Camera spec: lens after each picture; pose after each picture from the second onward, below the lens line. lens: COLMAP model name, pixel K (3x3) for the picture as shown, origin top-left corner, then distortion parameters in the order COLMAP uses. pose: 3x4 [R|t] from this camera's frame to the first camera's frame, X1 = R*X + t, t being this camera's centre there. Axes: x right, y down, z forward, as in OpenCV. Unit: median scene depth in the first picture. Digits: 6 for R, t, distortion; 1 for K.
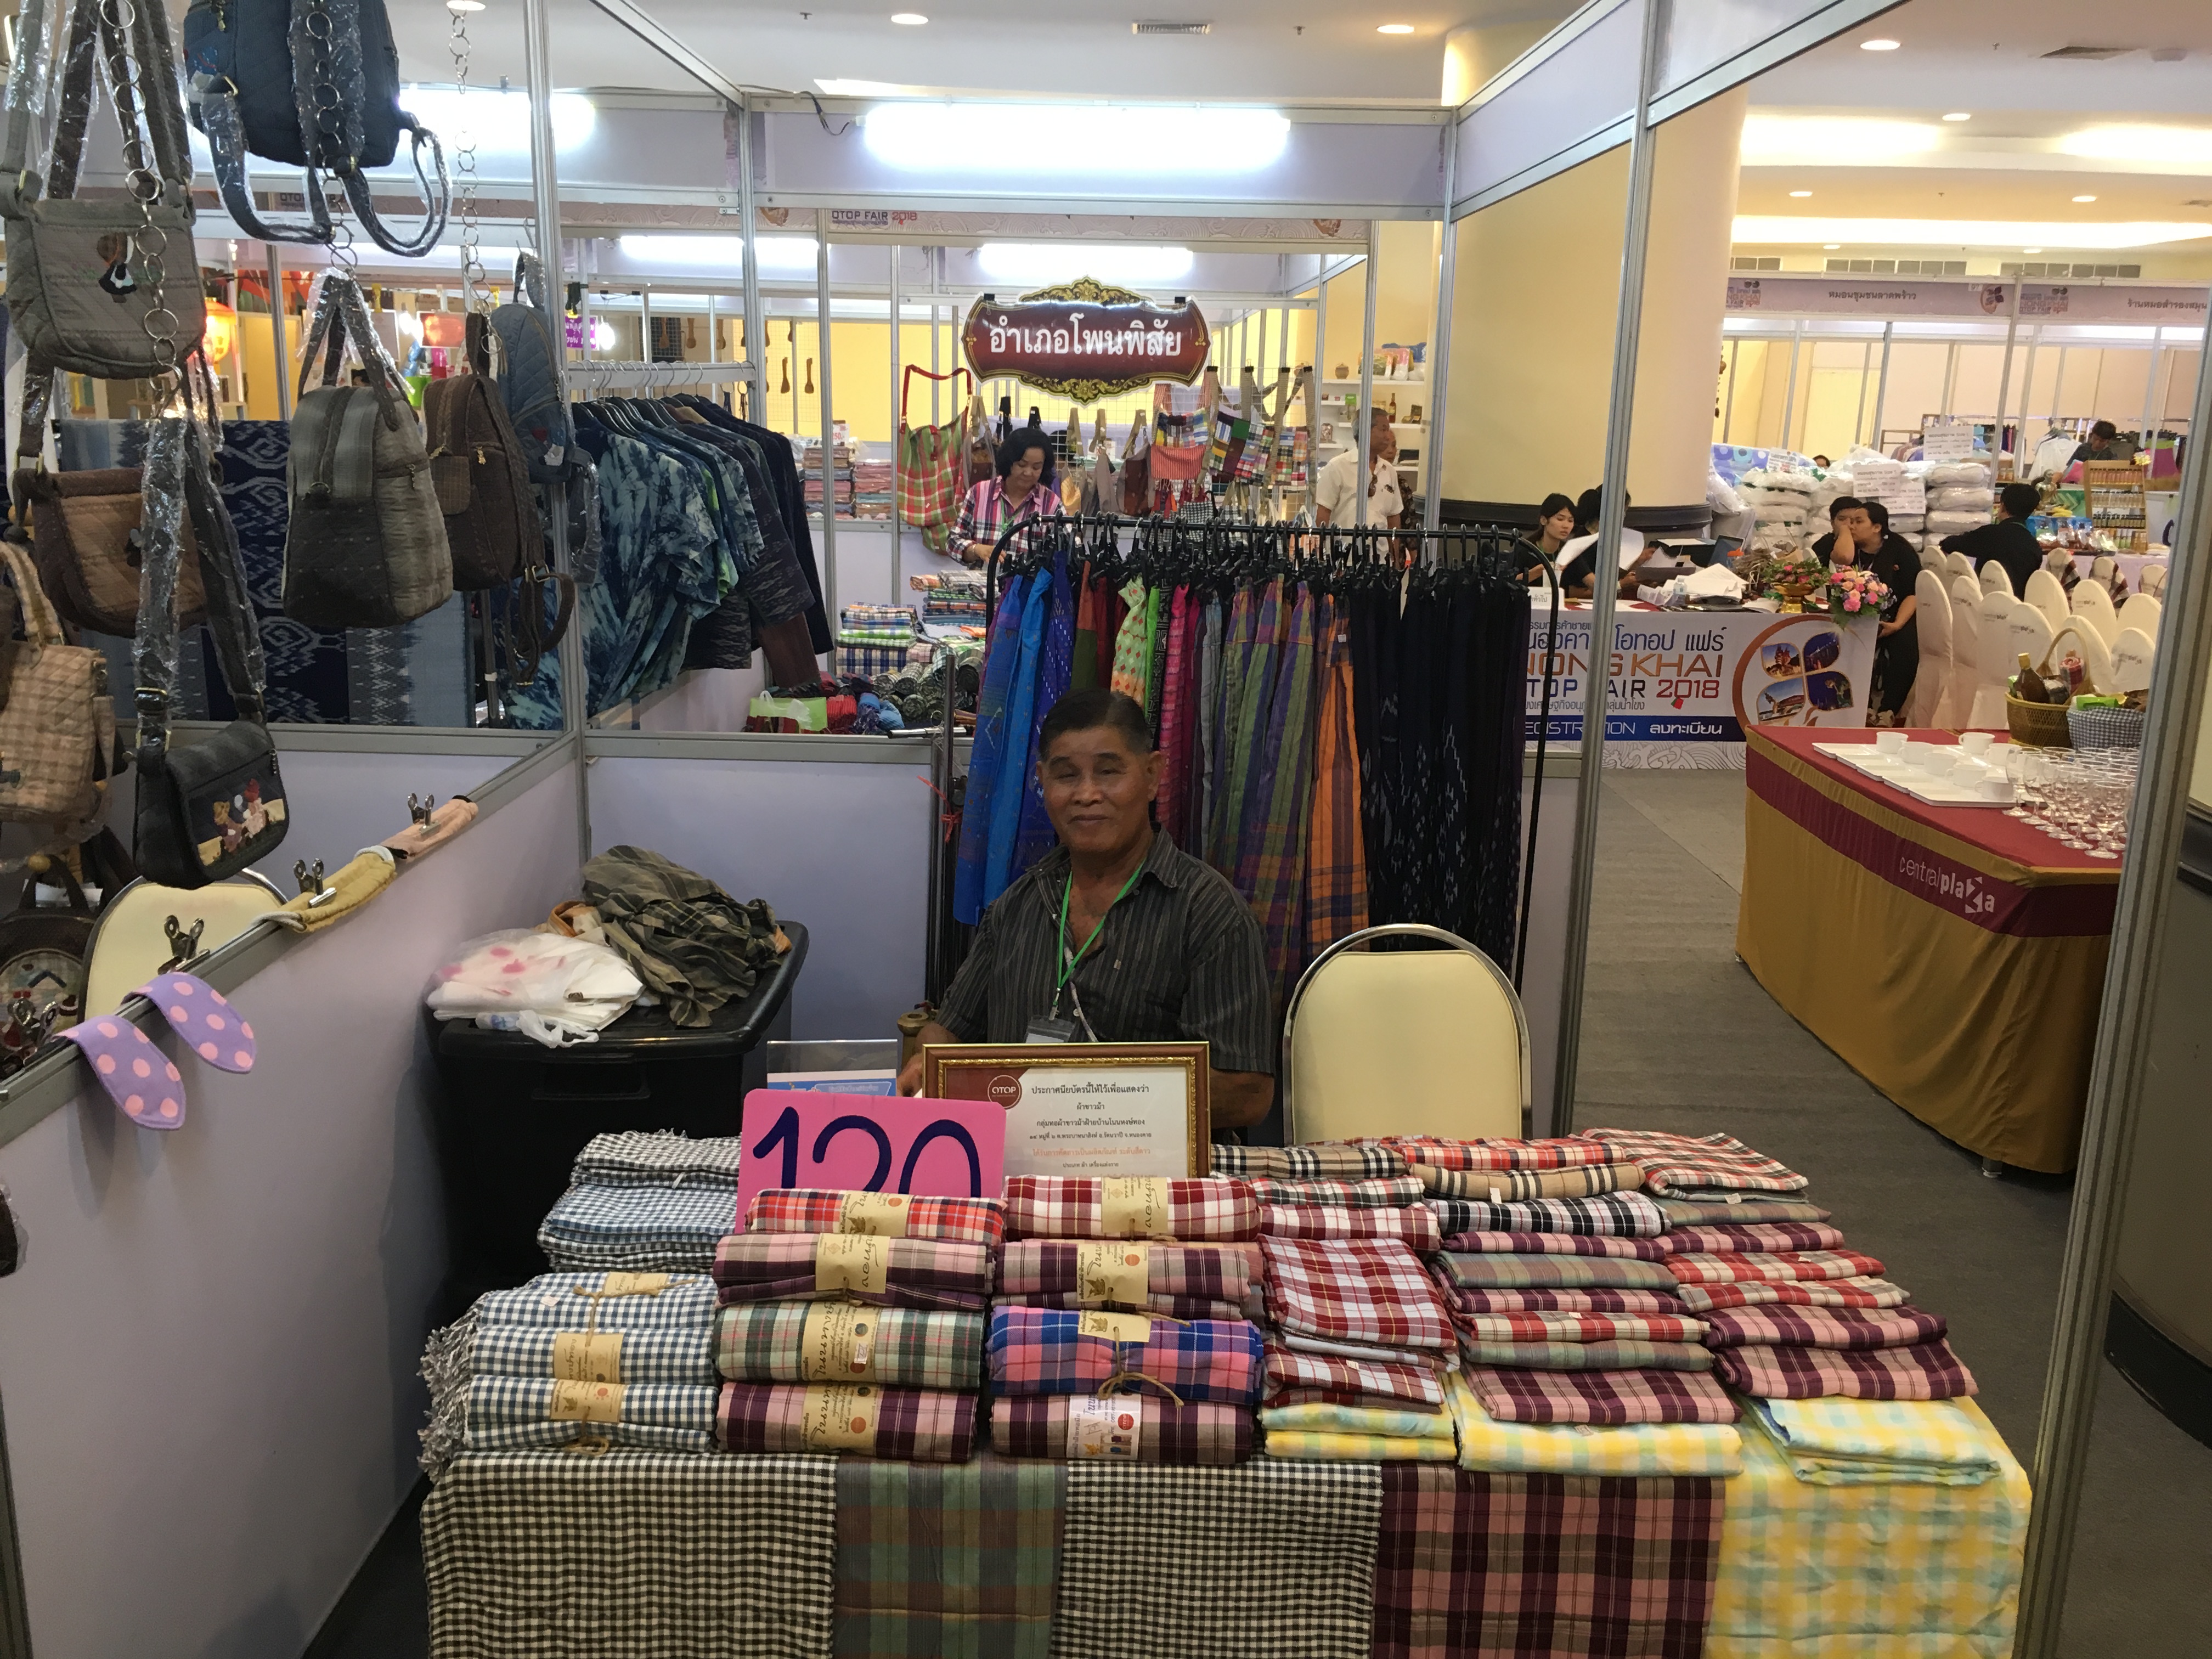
lens RADIAL K [[1878.7, 0, 1111.6], [0, 1878.7, 826.5], [0, 0, 1]] dist [0.059356, -0.079040]
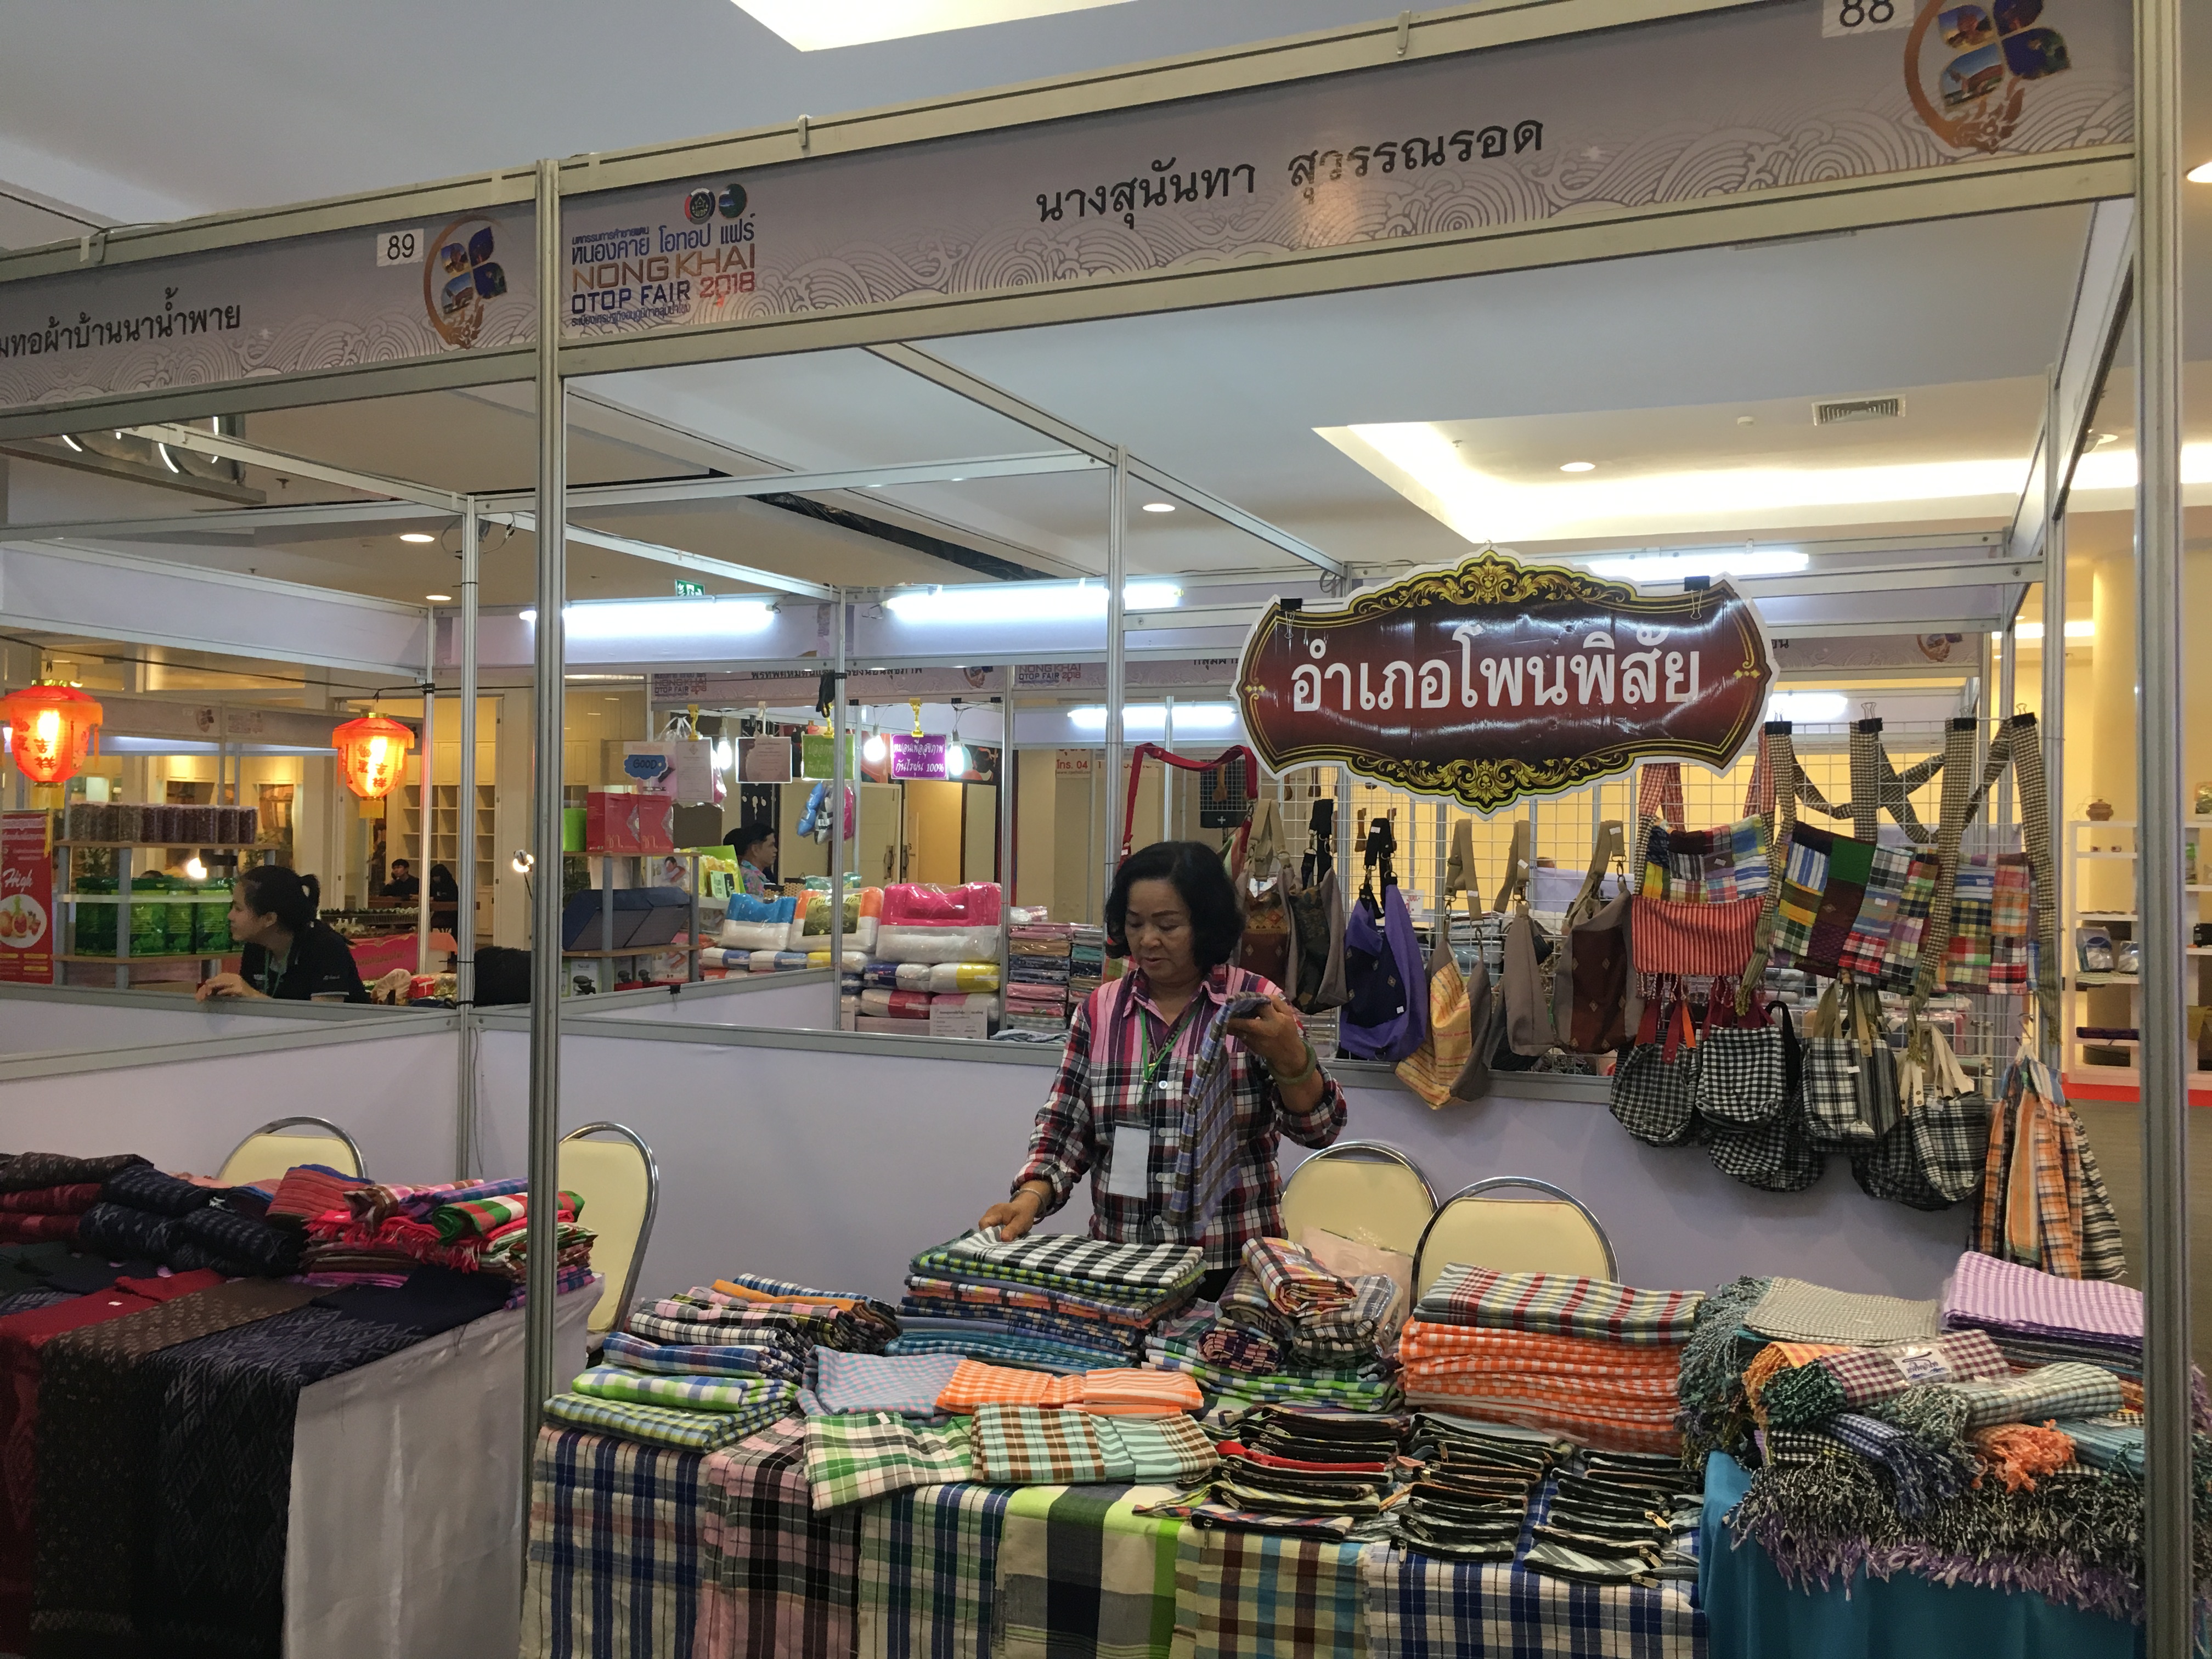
lens RADIAL K [[1878.7, 0, 1104.0], [0, 1878.7, 805.3], [0, 0, 1]] dist [0.059356, -0.079040]
pose [[0.919635, -0.021260, -0.392198, 0.081109], [-0.081124, 0.966722, -0.242625, -0.106116], [0.384304, 0.254943, 0.887307, 0.554354]]
